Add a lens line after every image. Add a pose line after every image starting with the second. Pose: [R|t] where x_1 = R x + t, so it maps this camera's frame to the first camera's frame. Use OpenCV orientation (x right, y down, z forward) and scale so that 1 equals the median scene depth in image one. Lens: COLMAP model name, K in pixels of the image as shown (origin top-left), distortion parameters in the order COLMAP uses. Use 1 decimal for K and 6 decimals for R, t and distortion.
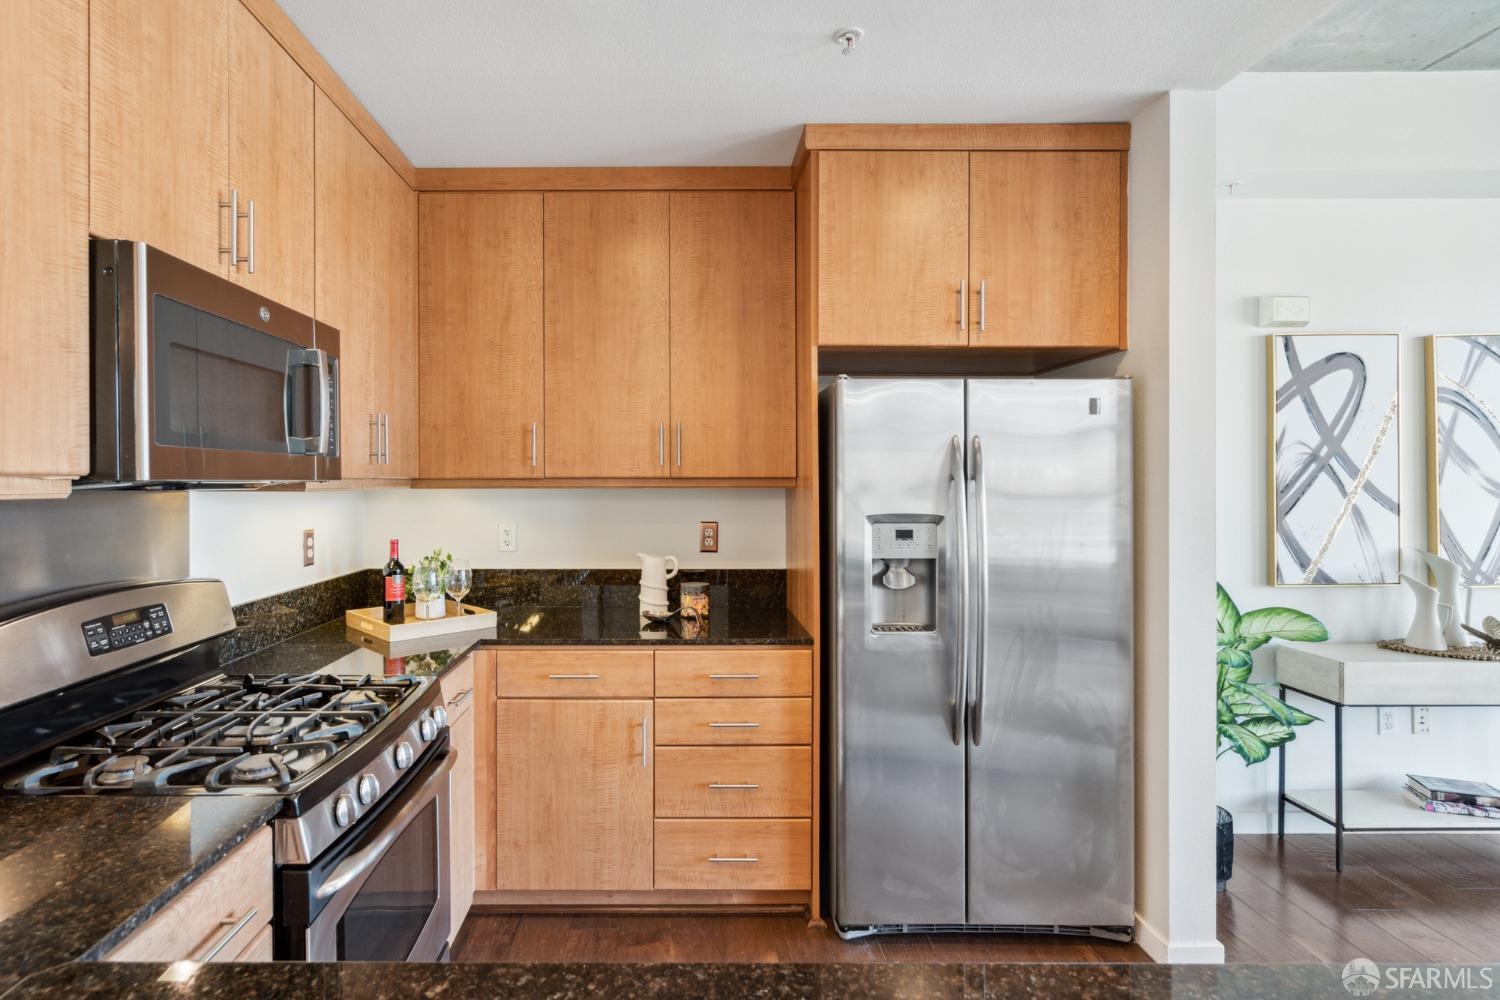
lens RADIAL K [[764.1, 0, 750.0], [0, 764.1, 500.0], [0, 0, 1]] dist [0.002968, 0.000536]
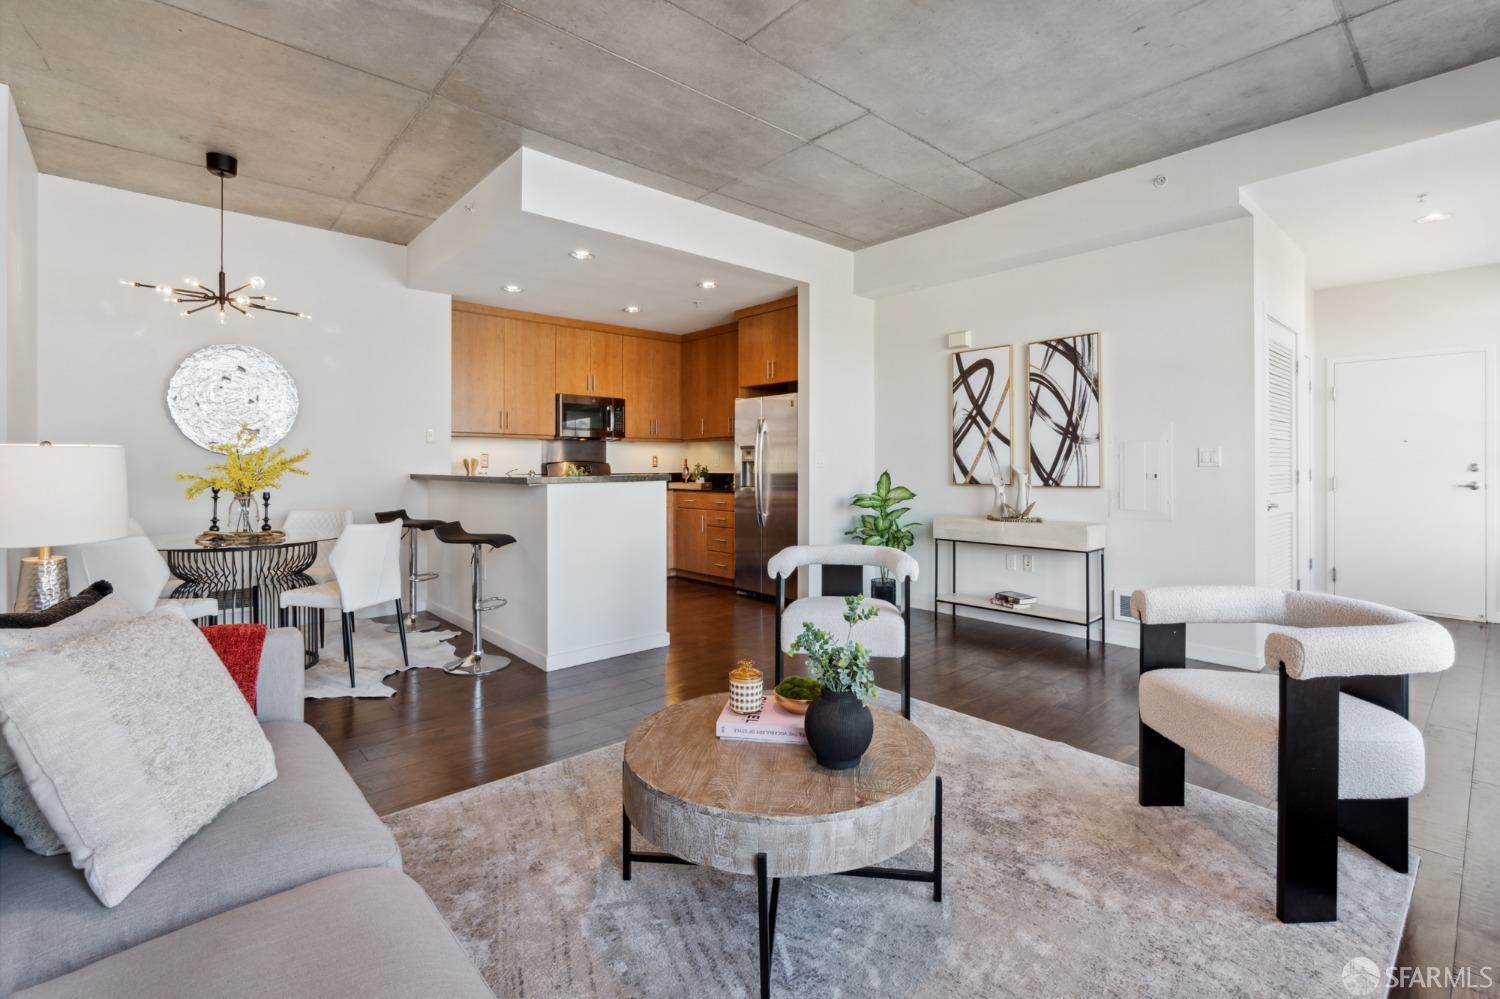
lens RADIAL K [[783.0, 0, 750.7], [0, 783.0, 463.5], [0, 0, 1]] dist [0.003089, 0.001029]
pose [[0.617963, -0.002472, -0.786203, 1.913099], [-0.017734, 0.999697, -0.017083, 0.102139], [0.786007, 0.024499, 0.617732, -0.604332]]
